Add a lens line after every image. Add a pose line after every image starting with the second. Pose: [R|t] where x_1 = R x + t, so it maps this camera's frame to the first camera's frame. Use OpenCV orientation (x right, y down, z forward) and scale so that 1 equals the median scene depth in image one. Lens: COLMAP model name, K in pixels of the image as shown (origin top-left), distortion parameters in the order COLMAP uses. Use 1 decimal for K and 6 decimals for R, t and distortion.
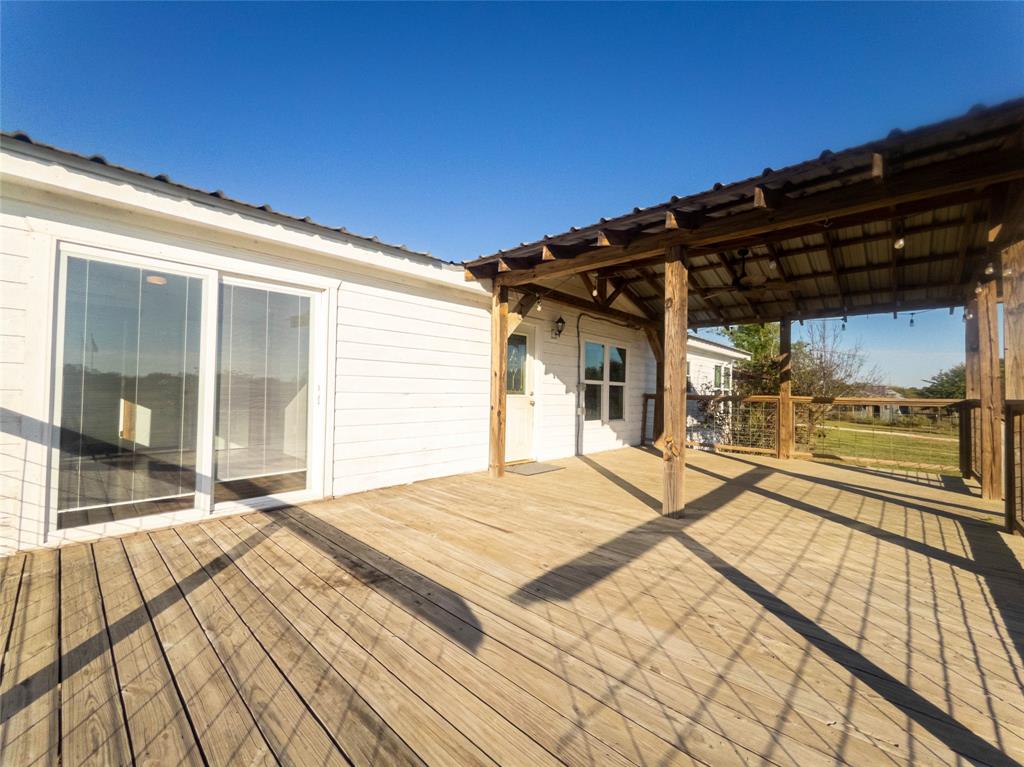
lens RADIAL K [[417.7, 0, 518.2], [0, 417.7, 384.9], [0, 0, 1]] dist [-0.013828, 0.000138]
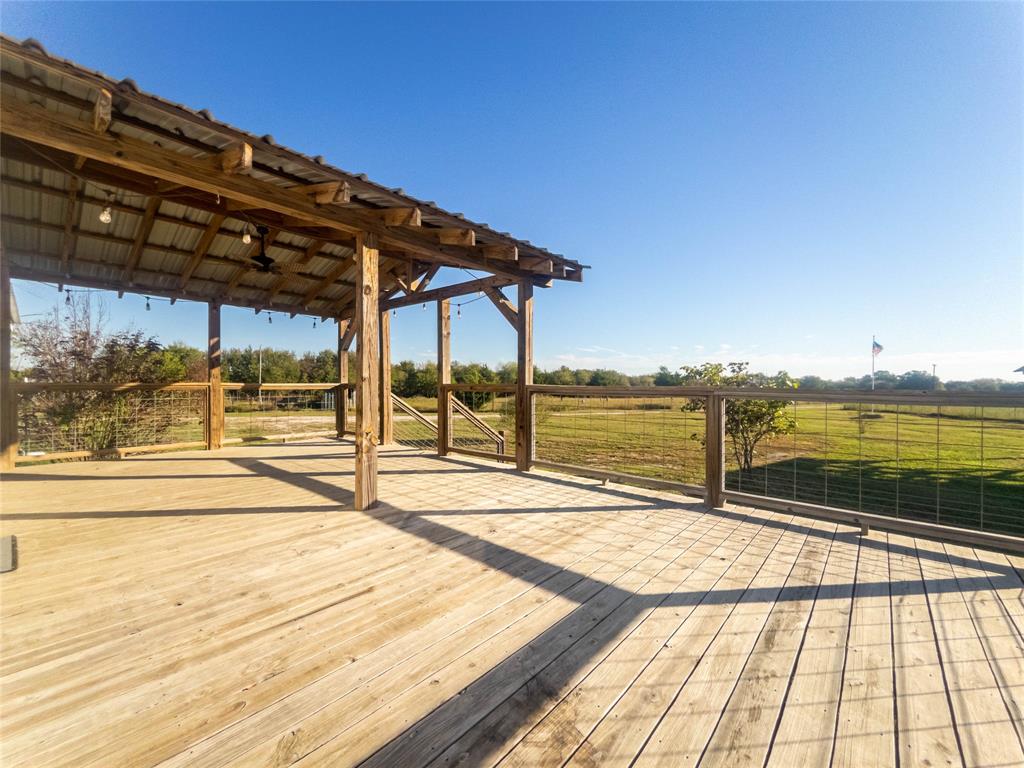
lens RADIAL K [[417.7, 0, 517.6], [0, 417.7, 381.7], [0, 0, 1]] dist [-0.013828, 0.000138]
pose [[-0.013384, -0.018025, 0.999748, -0.693875], [-0.013743, 0.999746, 0.017841, -0.000241], [-0.999816, -0.013501, -0.013628, 0.773605]]
